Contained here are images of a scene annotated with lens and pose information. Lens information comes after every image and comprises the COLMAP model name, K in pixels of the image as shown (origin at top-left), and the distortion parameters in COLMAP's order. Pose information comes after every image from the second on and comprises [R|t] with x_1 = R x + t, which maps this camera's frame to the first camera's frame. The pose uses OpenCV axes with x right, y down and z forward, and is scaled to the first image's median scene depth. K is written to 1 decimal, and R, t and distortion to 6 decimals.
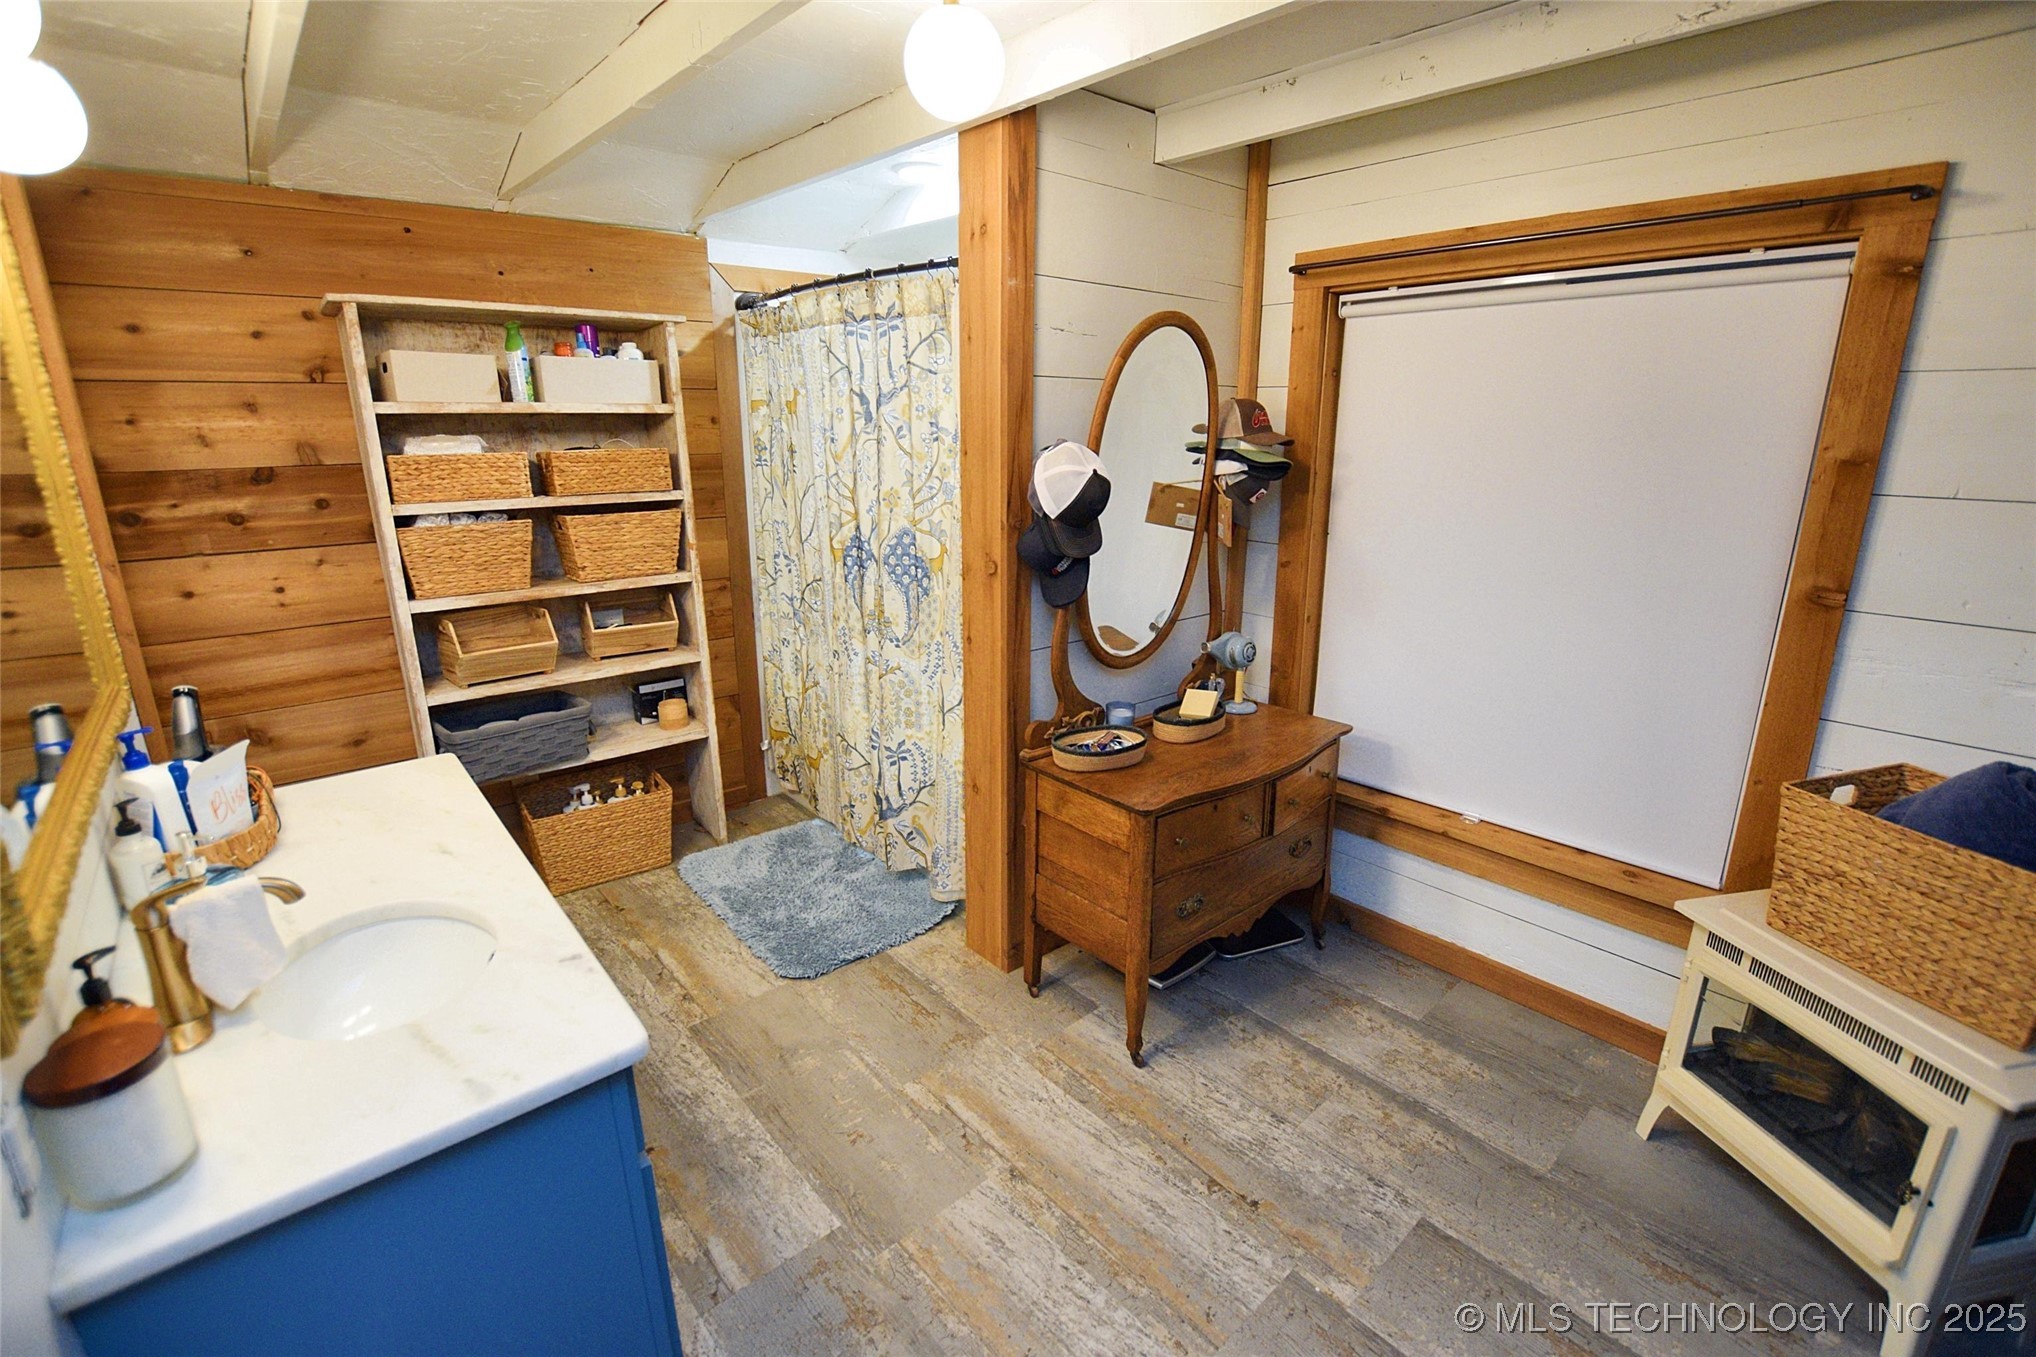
lens RADIAL K [[897.2, 0, 1021.3], [0, 897.2, 673.4], [0, 0, 1]] dist [-0.036328, 0.008086]
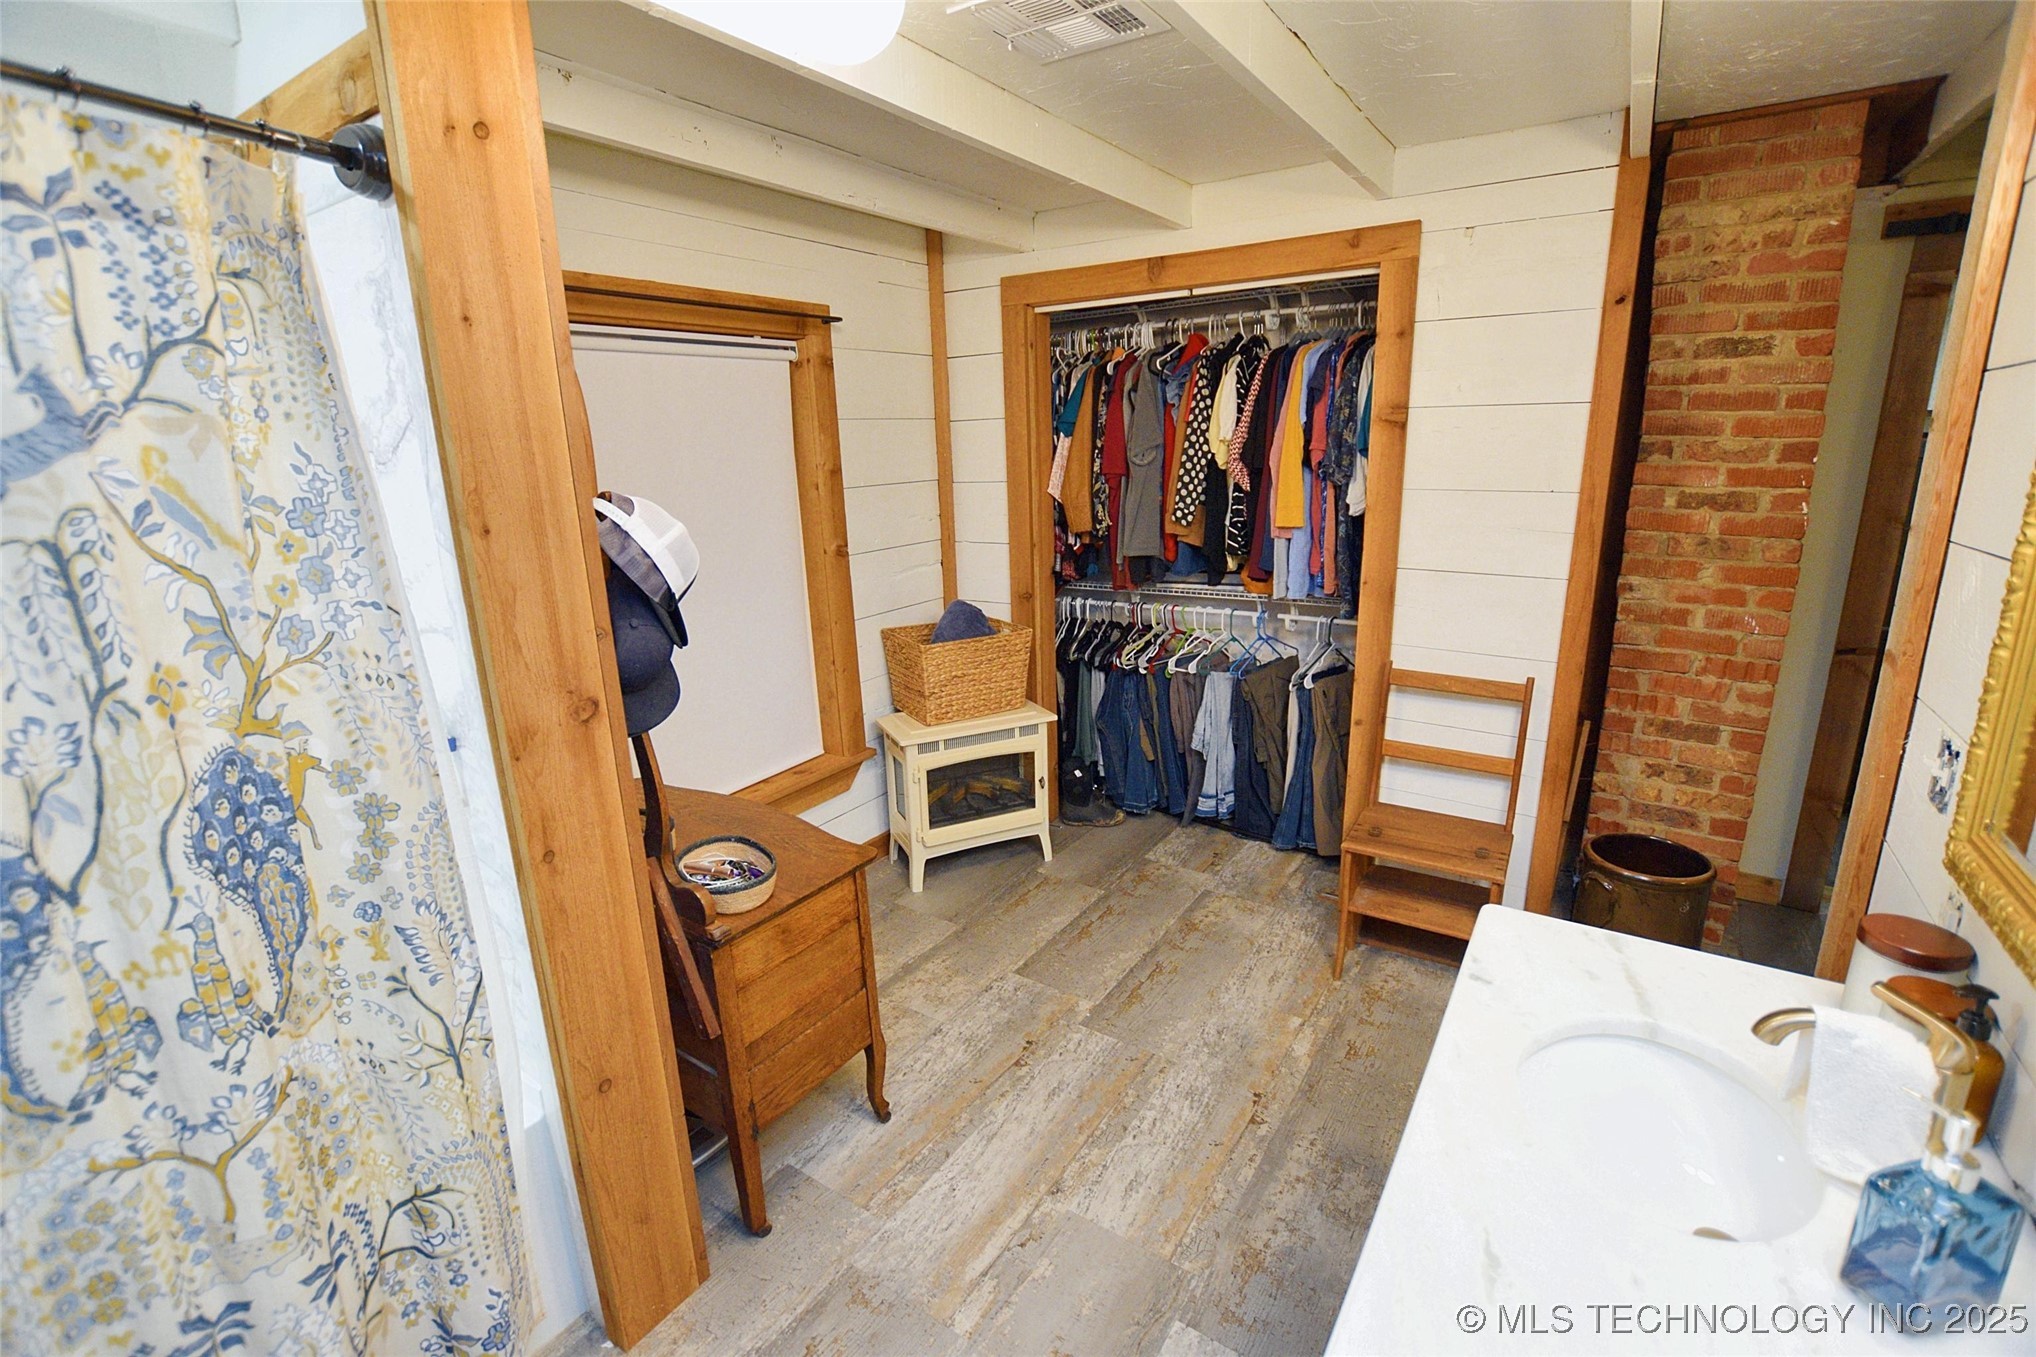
lens RADIAL K [[897.2, 0, 1021.3], [0, 897.2, 673.4], [0, 0, 1]] dist [-0.036328, 0.008086]
pose [[-0.256829, -0.235704, 0.937274, -0.817620], [0.295465, 0.904222, 0.308355, -0.292449], [-0.920184, 0.356127, -0.162588, 1.010446]]
